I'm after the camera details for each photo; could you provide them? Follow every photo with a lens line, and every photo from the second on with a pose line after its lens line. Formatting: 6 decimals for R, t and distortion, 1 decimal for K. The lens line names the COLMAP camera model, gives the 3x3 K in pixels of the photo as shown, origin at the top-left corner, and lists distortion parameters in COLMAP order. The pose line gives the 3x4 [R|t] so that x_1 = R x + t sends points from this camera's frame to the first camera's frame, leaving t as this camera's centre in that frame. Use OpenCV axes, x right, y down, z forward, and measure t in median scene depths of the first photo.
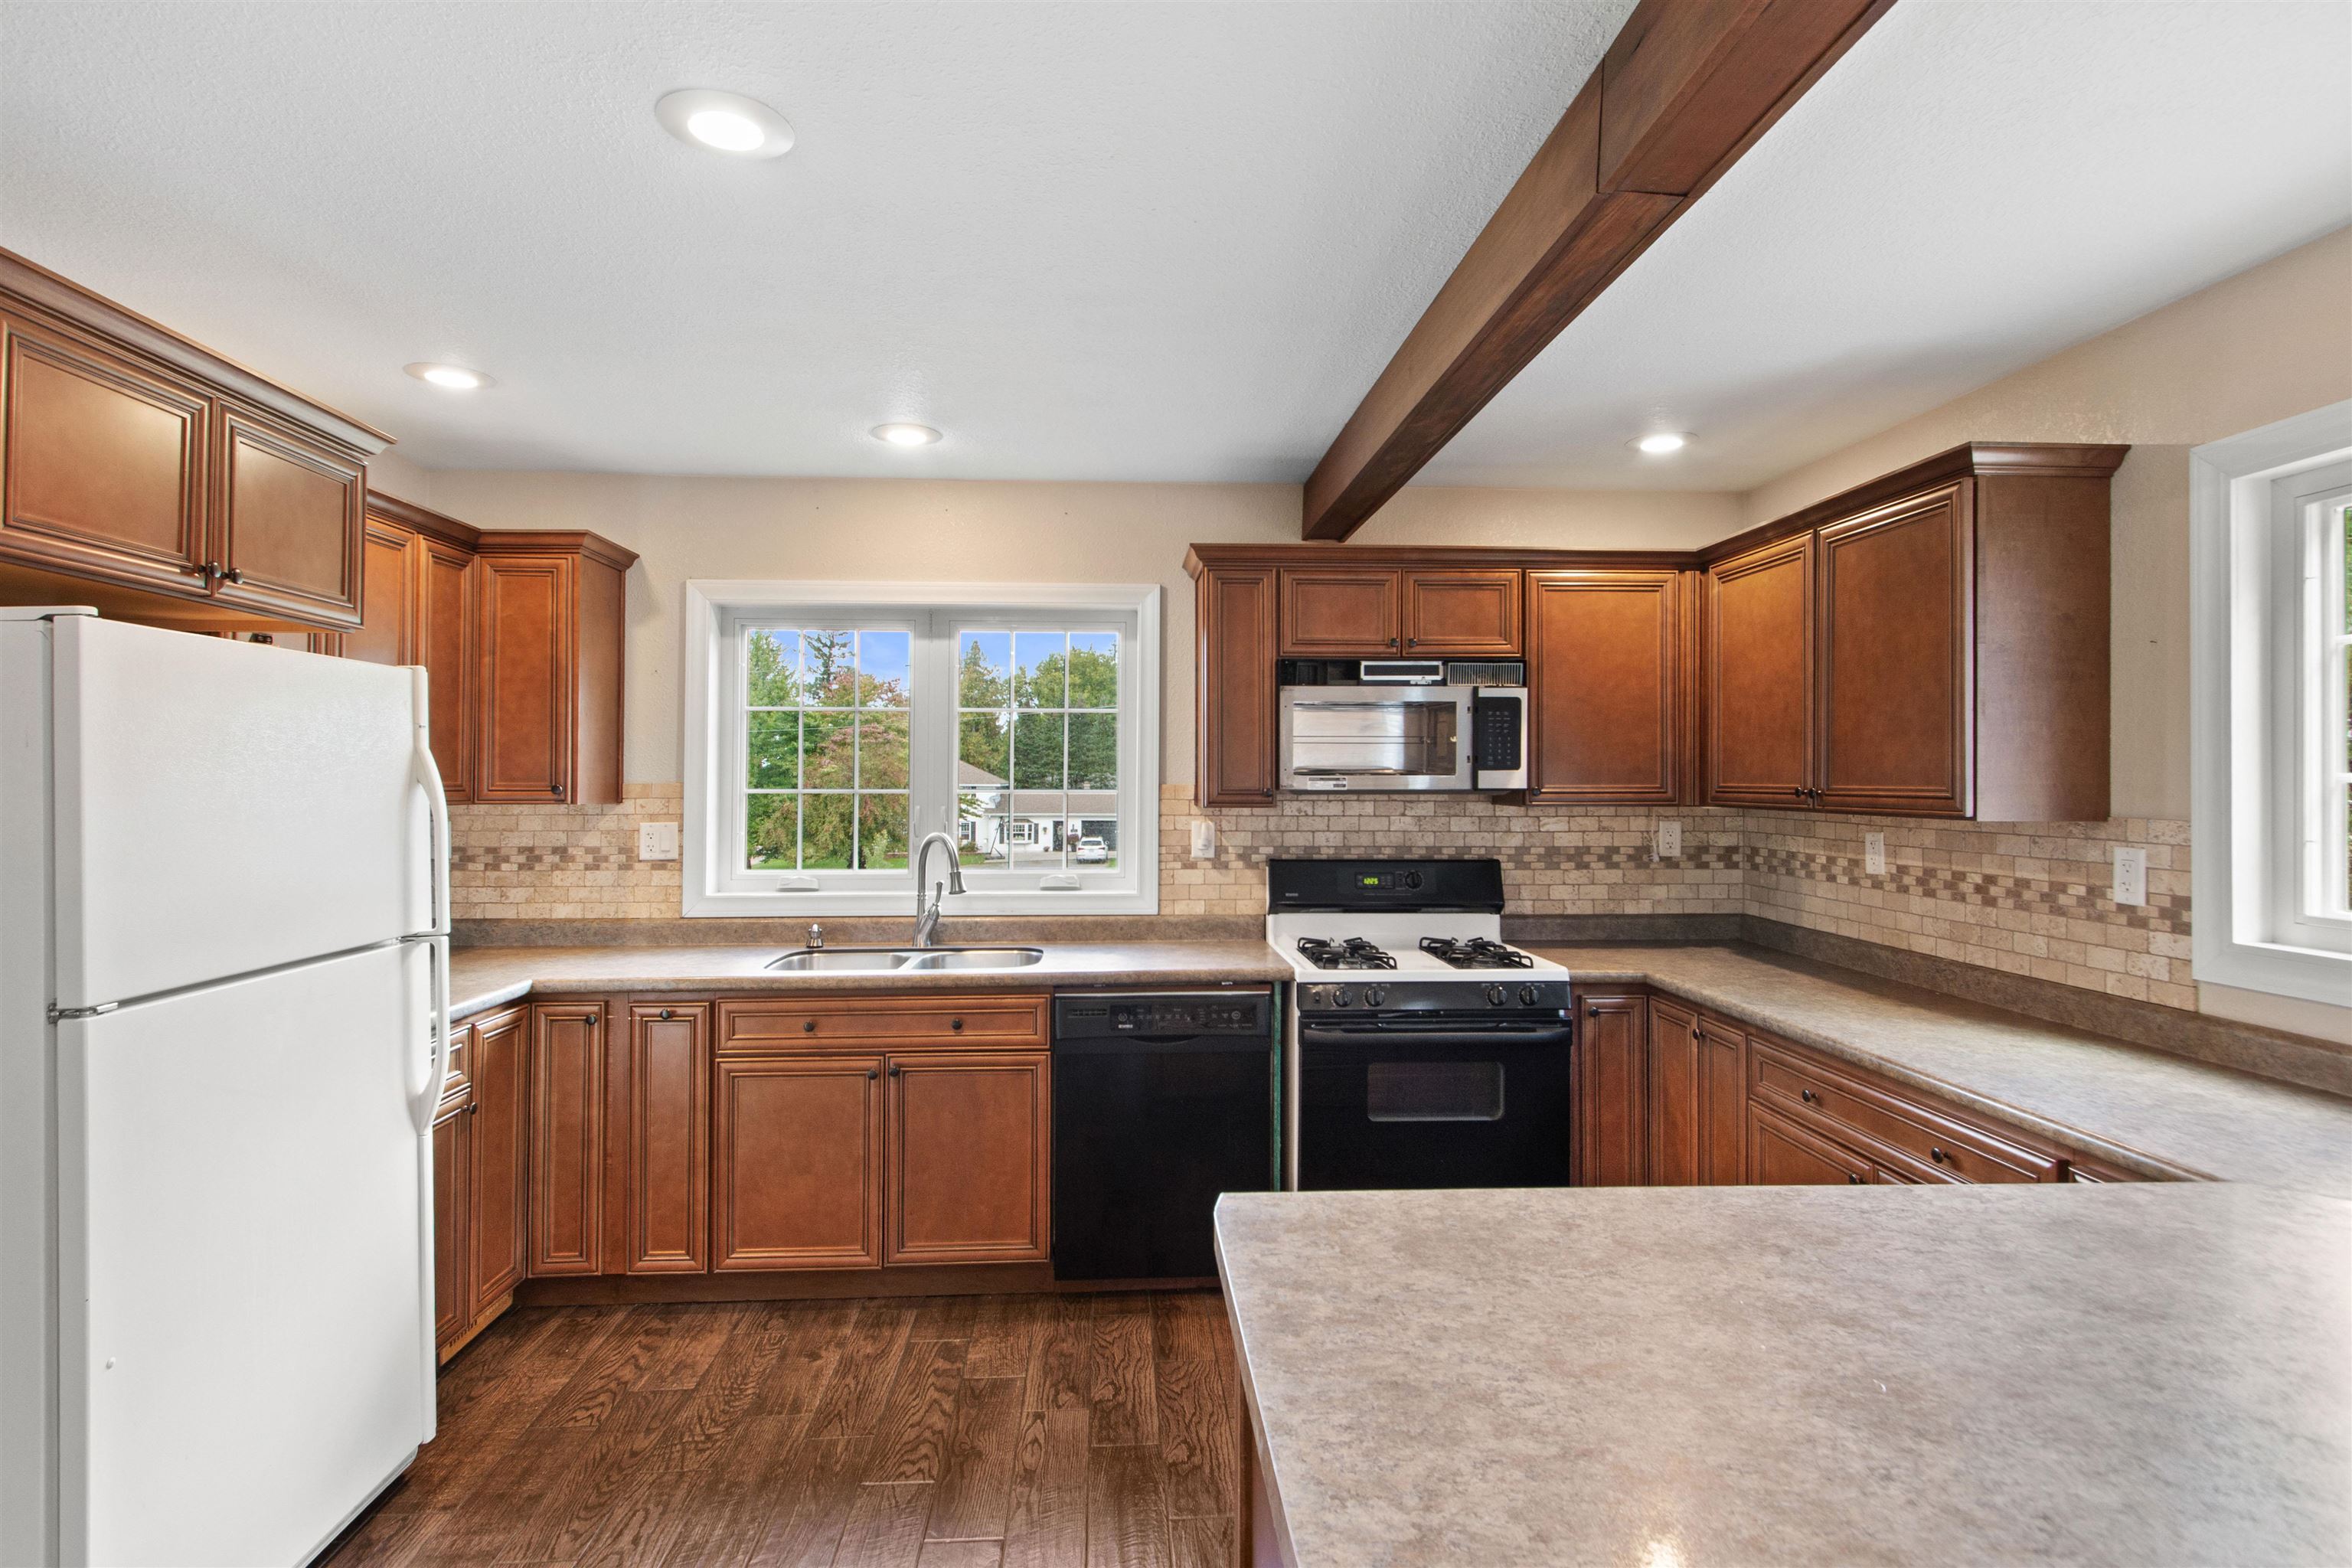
lens RADIAL K [[1171.3, 0, 1175.5], [0, 1171.3, 792.2], [0, 0, 1]] dist [0.003882, -0.000684]
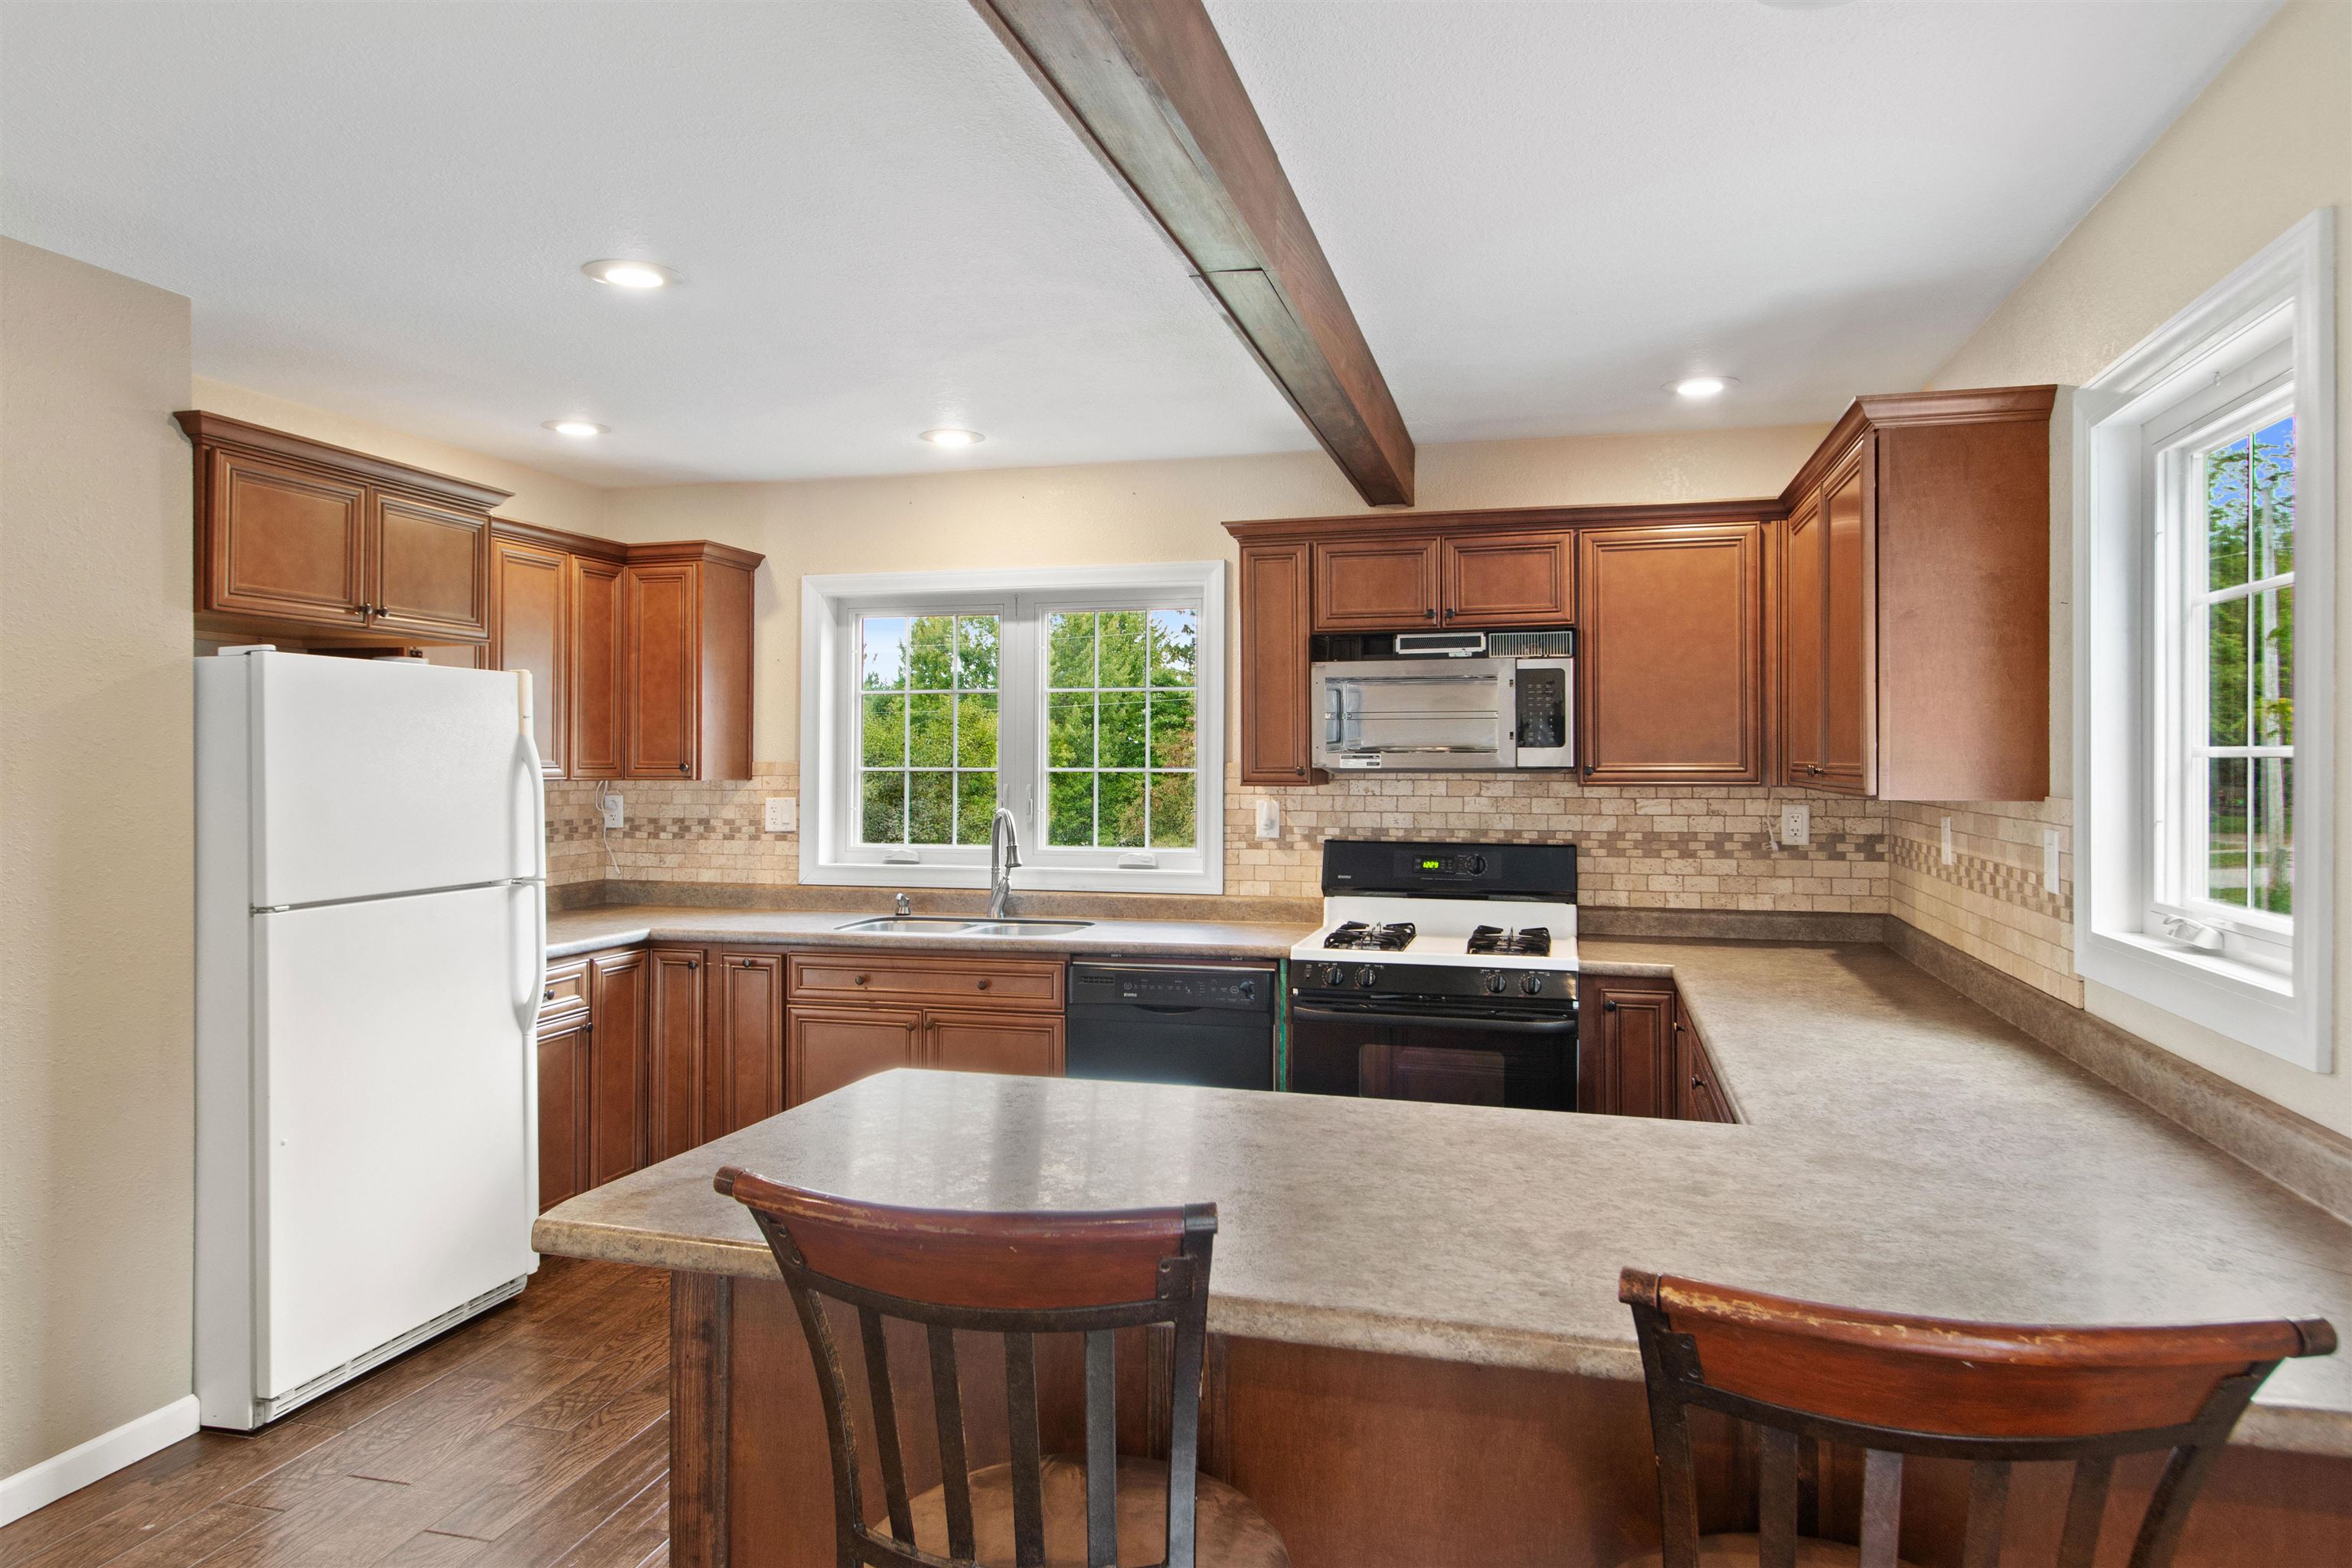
lens RADIAL K [[1468.2, 0, 1176.0], [0, 1468.2, 784.0], [0, 0, 1]] dist [-0.005544, -0.002470]
pose [[0.947472, 0.003963, -0.319813, 0.367671], [-0.002183, 0.999980, 0.005926, 0.004214], [0.319830, -0.004916, 0.947462, -0.196750]]
